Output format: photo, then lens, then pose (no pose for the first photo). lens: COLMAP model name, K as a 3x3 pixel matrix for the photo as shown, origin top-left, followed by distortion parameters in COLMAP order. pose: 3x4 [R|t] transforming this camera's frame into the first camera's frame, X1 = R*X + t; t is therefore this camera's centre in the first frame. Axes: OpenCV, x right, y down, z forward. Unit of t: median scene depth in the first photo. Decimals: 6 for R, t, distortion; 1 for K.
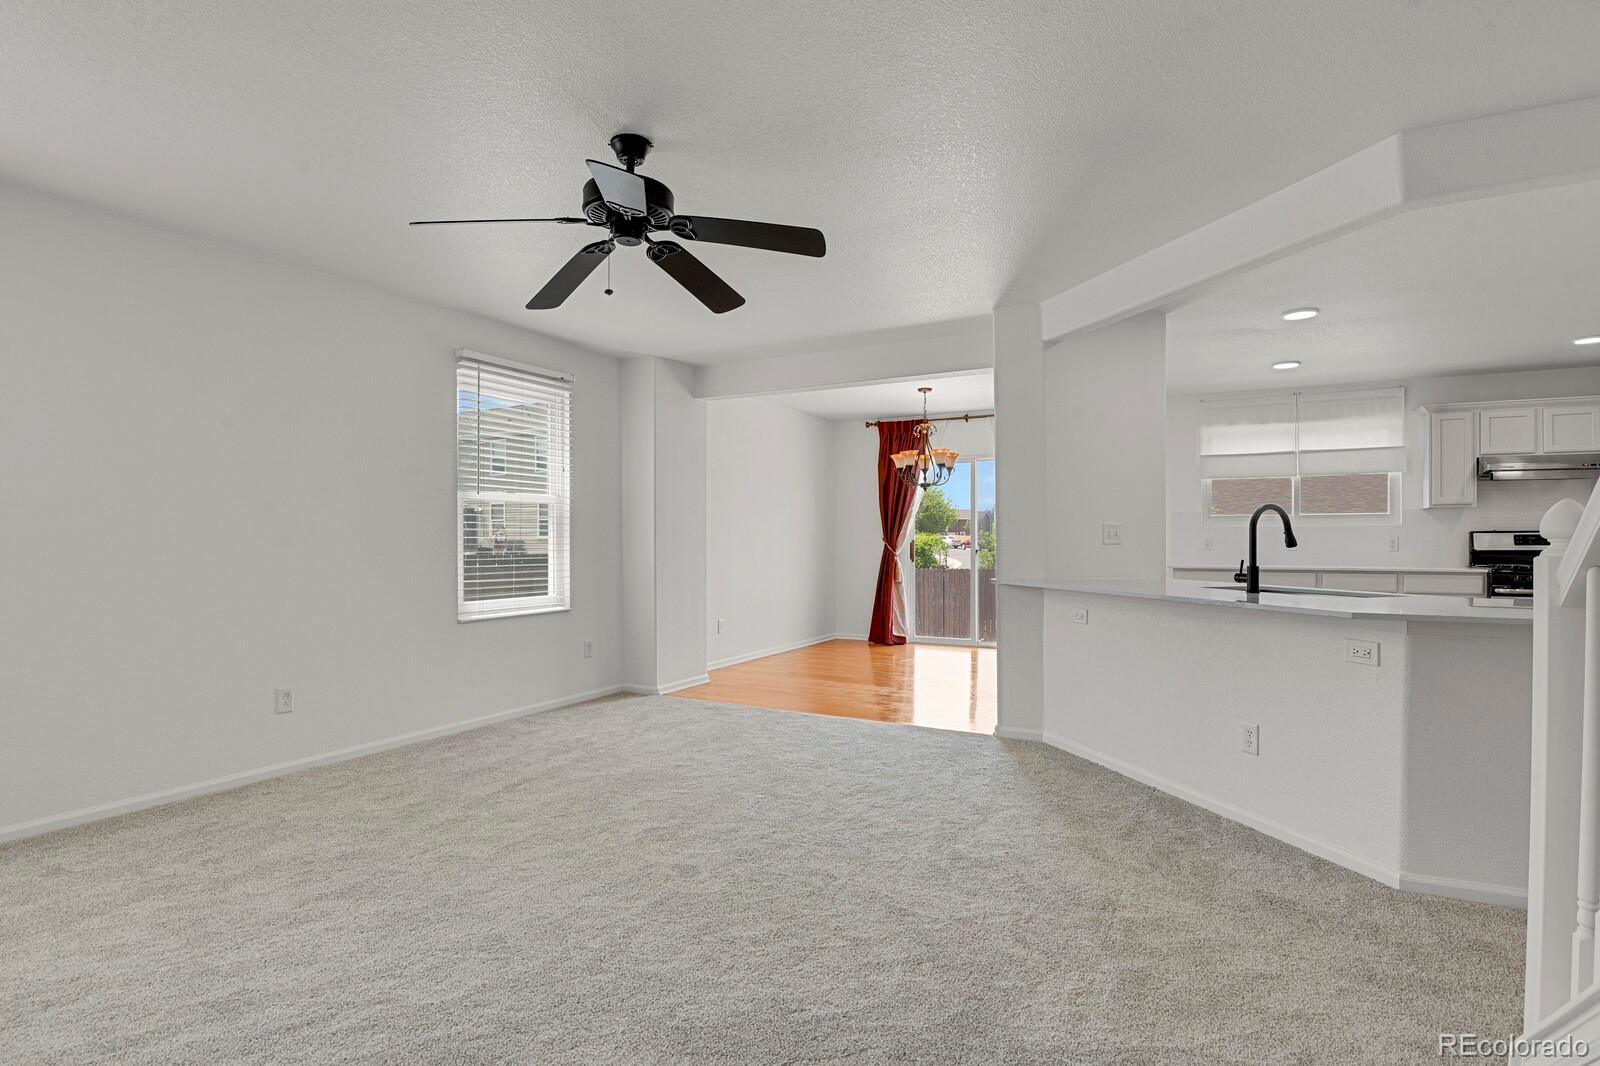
lens RADIAL K [[792.9, 0, 791.2], [0, 792.9, 538.4], [0, 0, 1]] dist [-0.019178, -0.000746]
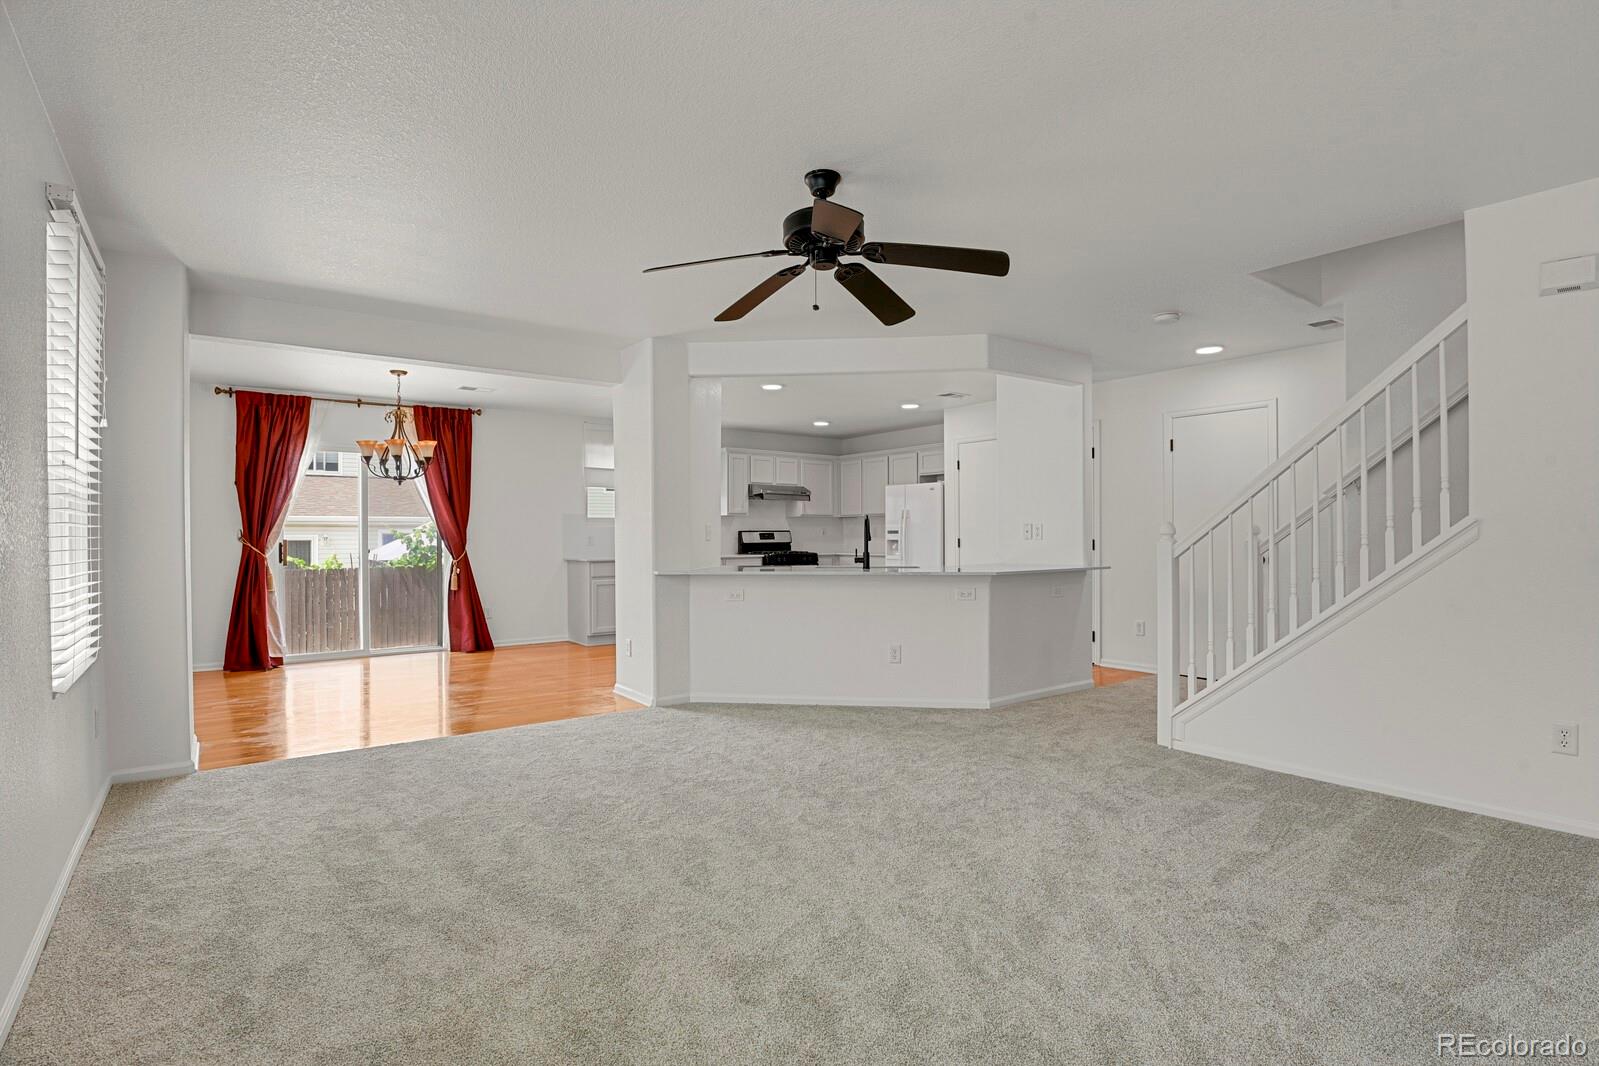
lens RADIAL K [[792.4, 0, 790.7], [0, 792.4, 538.4], [0, 0, 1]] dist [-0.019178, -0.000746]
pose [[0.418221, -0.005795, 0.908327, -0.560271], [0.003753, 0.999982, 0.004651, -0.001590], [-0.908338, 0.001464, 0.418235, 0.266158]]
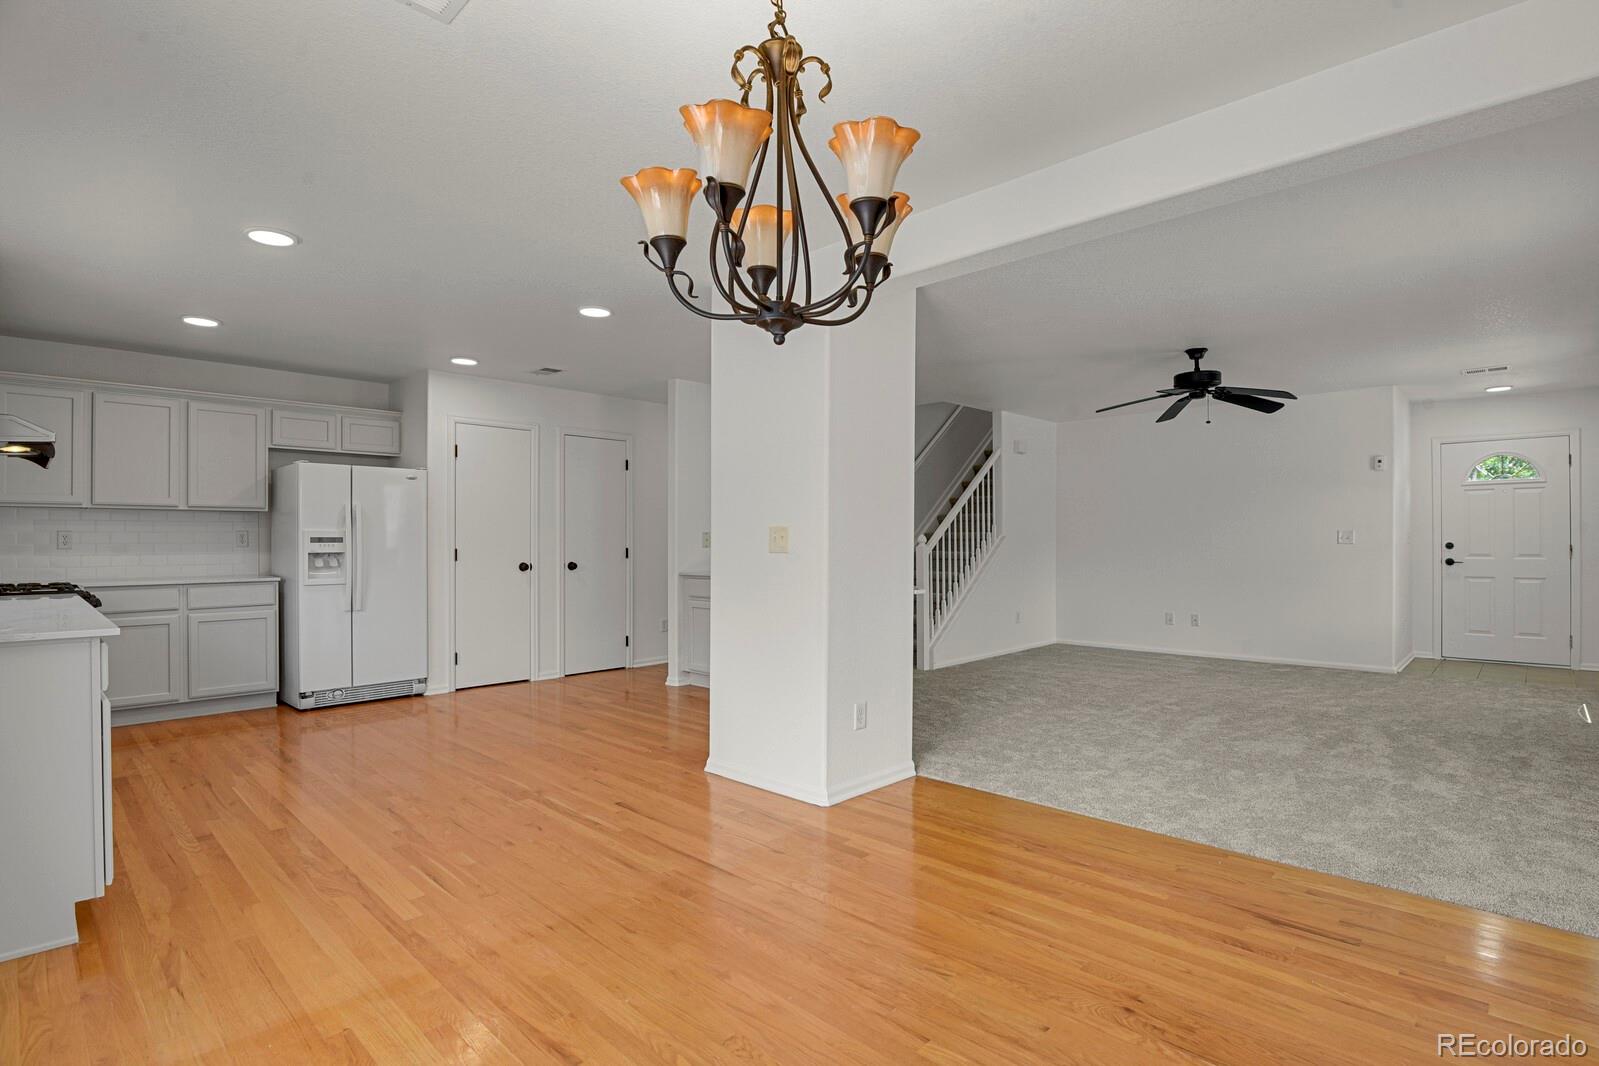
lens RADIAL K [[792.4, 0, 790.7], [0, 792.4, 538.4], [0, 0, 1]] dist [-0.019178, -0.000746]
pose [[-0.962467, 0.002508, 0.271386, 0.124177], [0.001834, 0.999995, -0.002735, -0.003948], [-0.271391, -0.002135, -0.962467, 1.460203]]
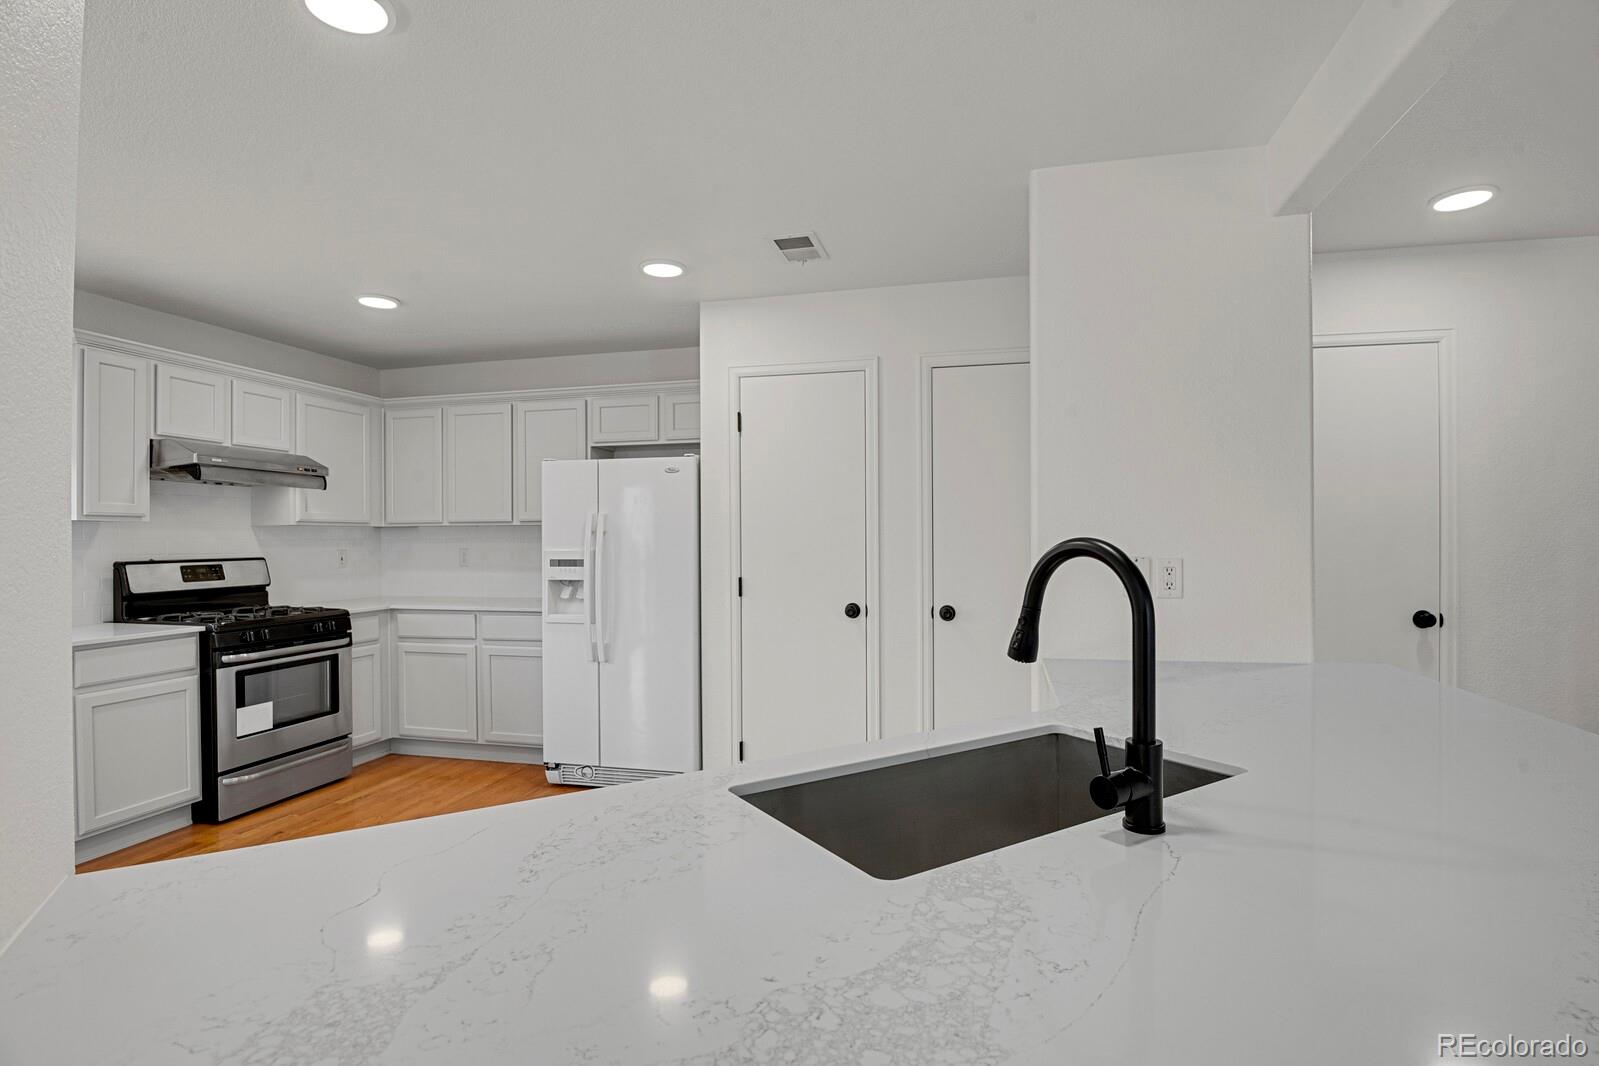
lens RADIAL K [[792.4, 0, 790.7], [0, 792.4, 538.4], [0, 0, 1]] dist [-0.019178, -0.000746]
pose [[-0.252714, 0.001186, 0.967540, 0.182676], [0.005096, 0.999987, 0.000106, -0.026018], [-0.967528, 0.004957, -0.252717, 0.706193]]
